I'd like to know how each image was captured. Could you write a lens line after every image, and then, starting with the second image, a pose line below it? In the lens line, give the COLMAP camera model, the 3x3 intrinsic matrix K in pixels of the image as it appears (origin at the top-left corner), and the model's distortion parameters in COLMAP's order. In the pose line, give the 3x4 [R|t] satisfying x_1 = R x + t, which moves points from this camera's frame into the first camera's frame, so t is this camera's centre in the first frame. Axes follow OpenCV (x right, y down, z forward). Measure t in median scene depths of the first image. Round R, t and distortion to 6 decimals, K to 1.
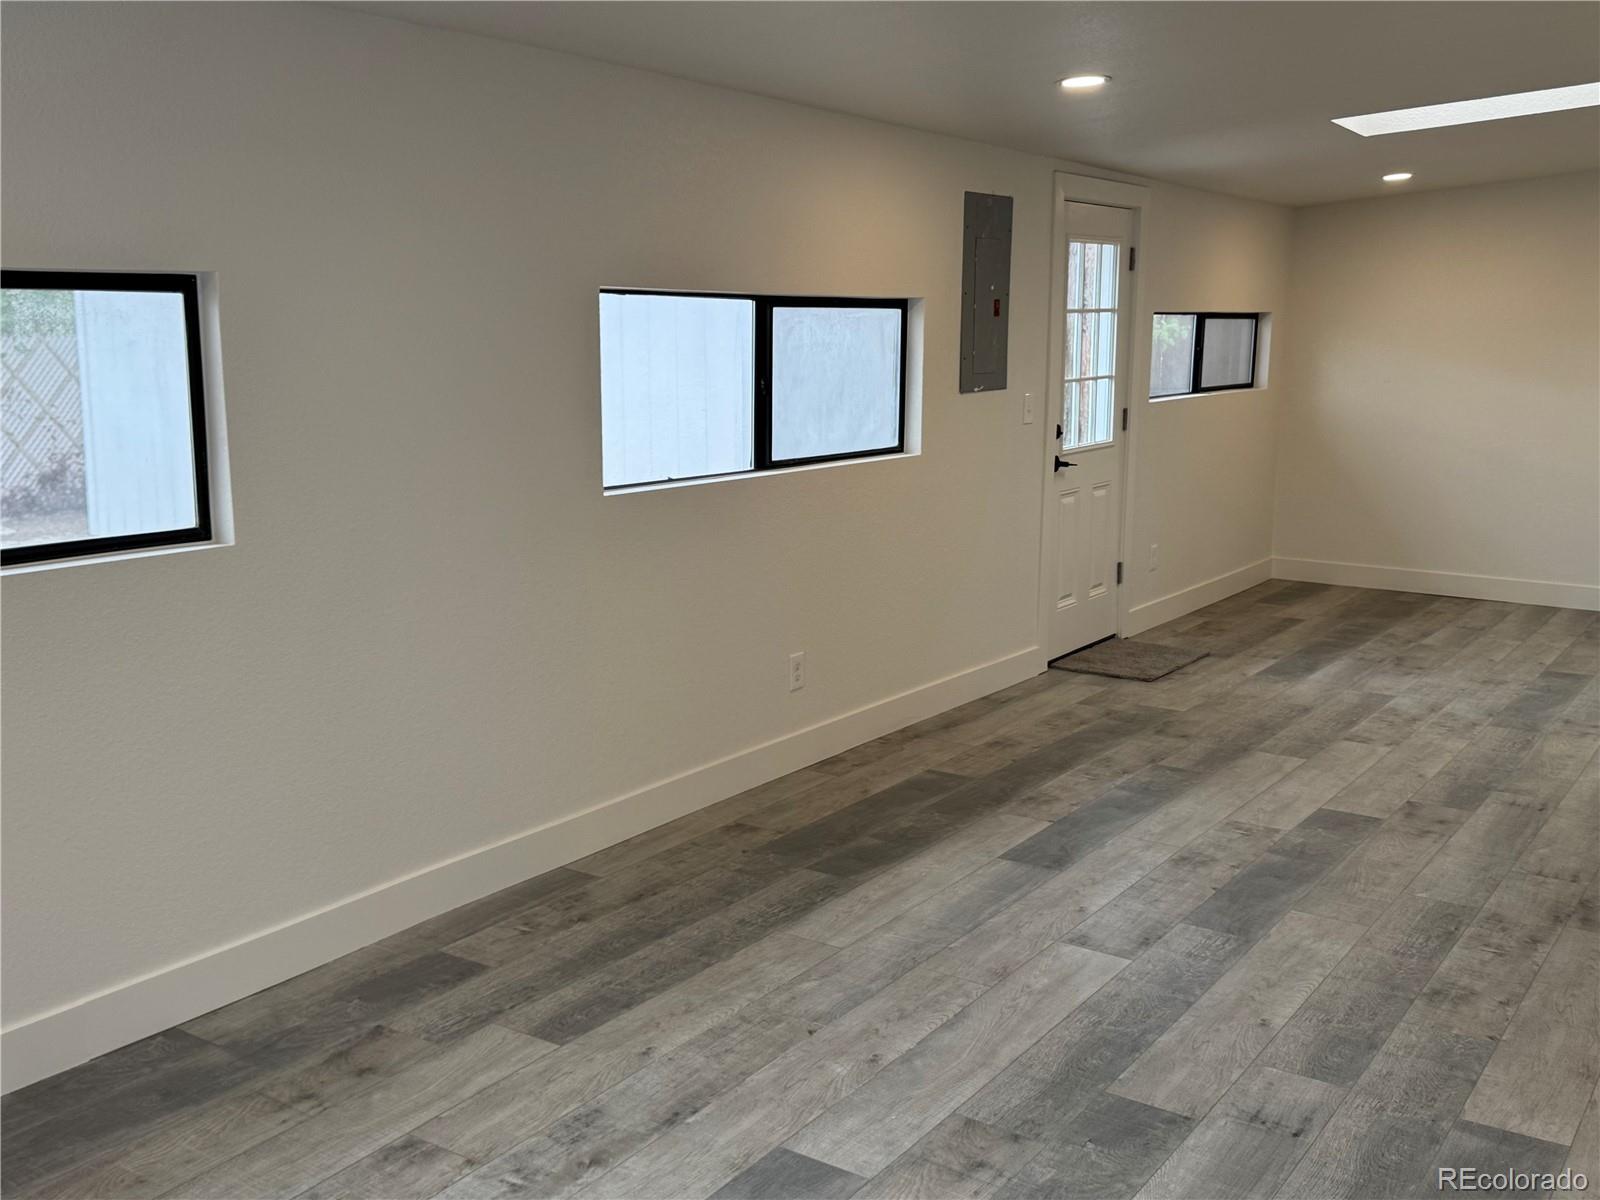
lens RADIAL K [[1577.8, 0, 799.9], [0, 1577.8, 594.5], [0, 0, 1]] dist [0.122105, -0.252005]
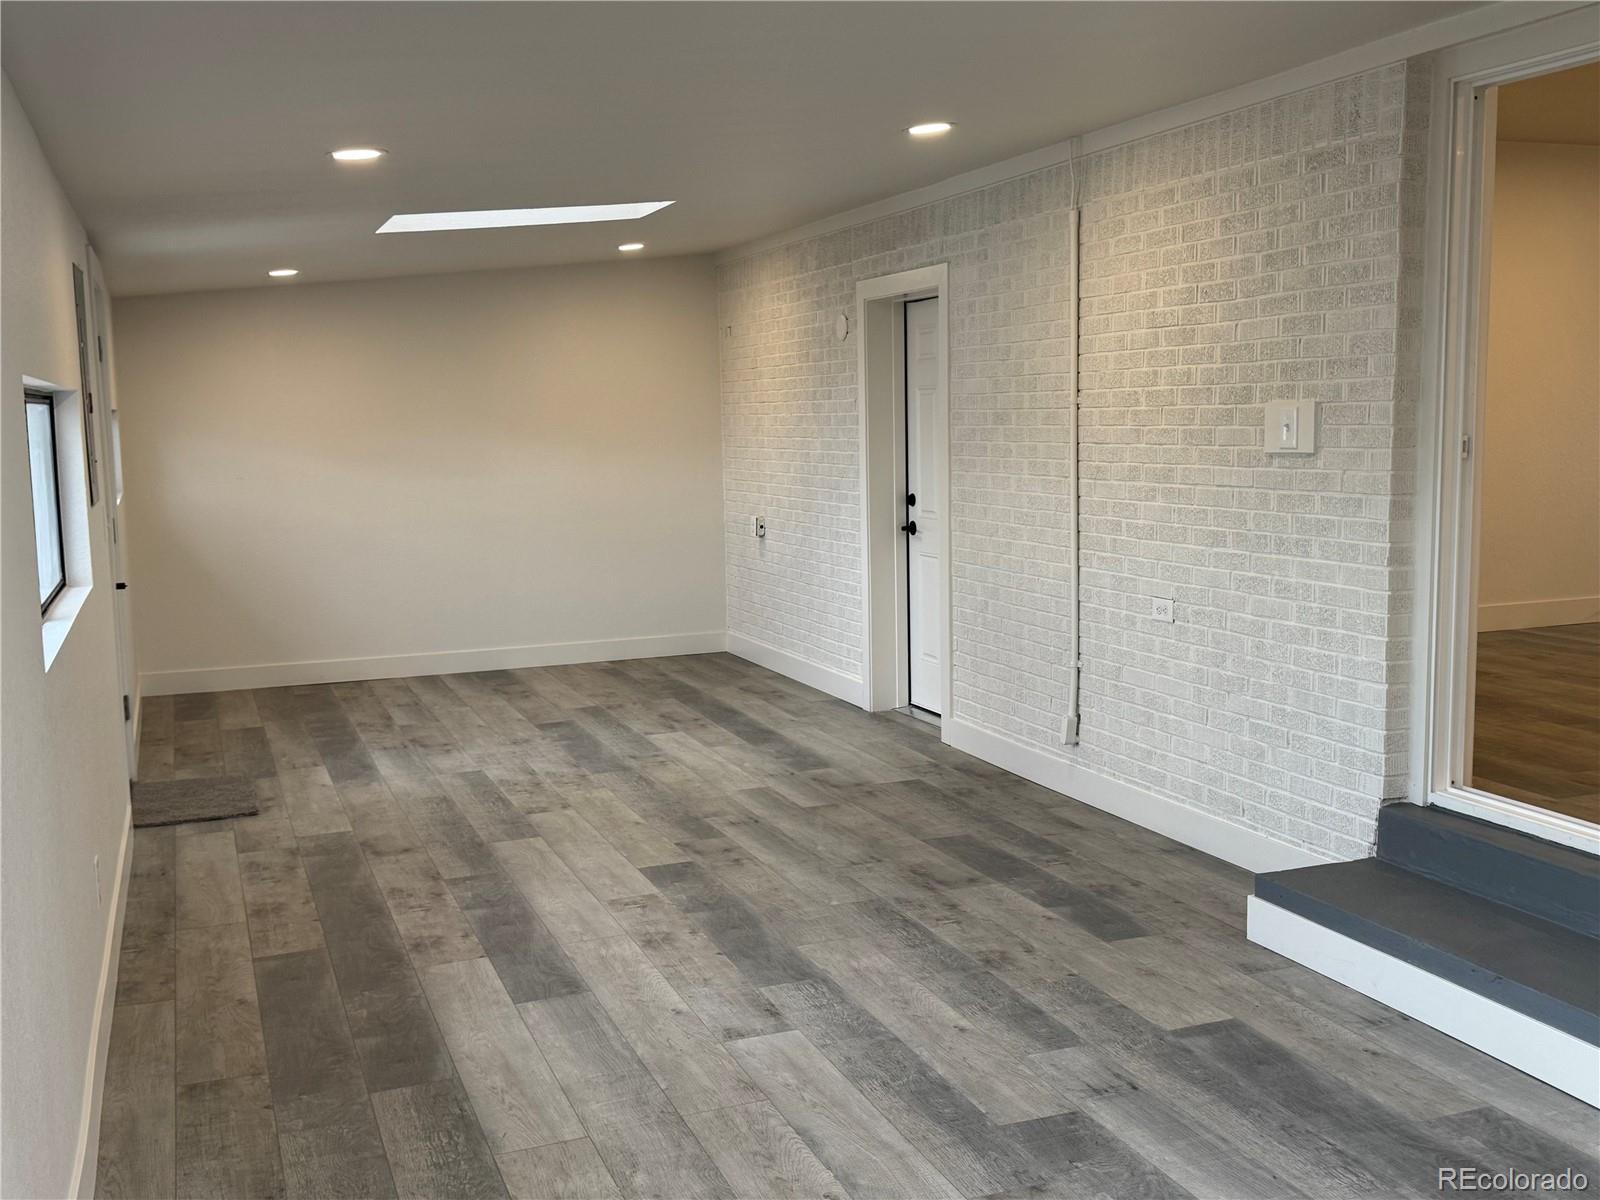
lens RADIAL K [[1589.9, 0, 800.0], [0, 1589.9, 600.0], [0, 0, 1]] dist [0.256380, -0.598916]
pose [[0.562918, -0.115540, 0.818397, -0.504959], [0.163886, 0.986124, 0.026493, -0.056429], [-0.810102, 0.119210, 0.574042, 0.316398]]
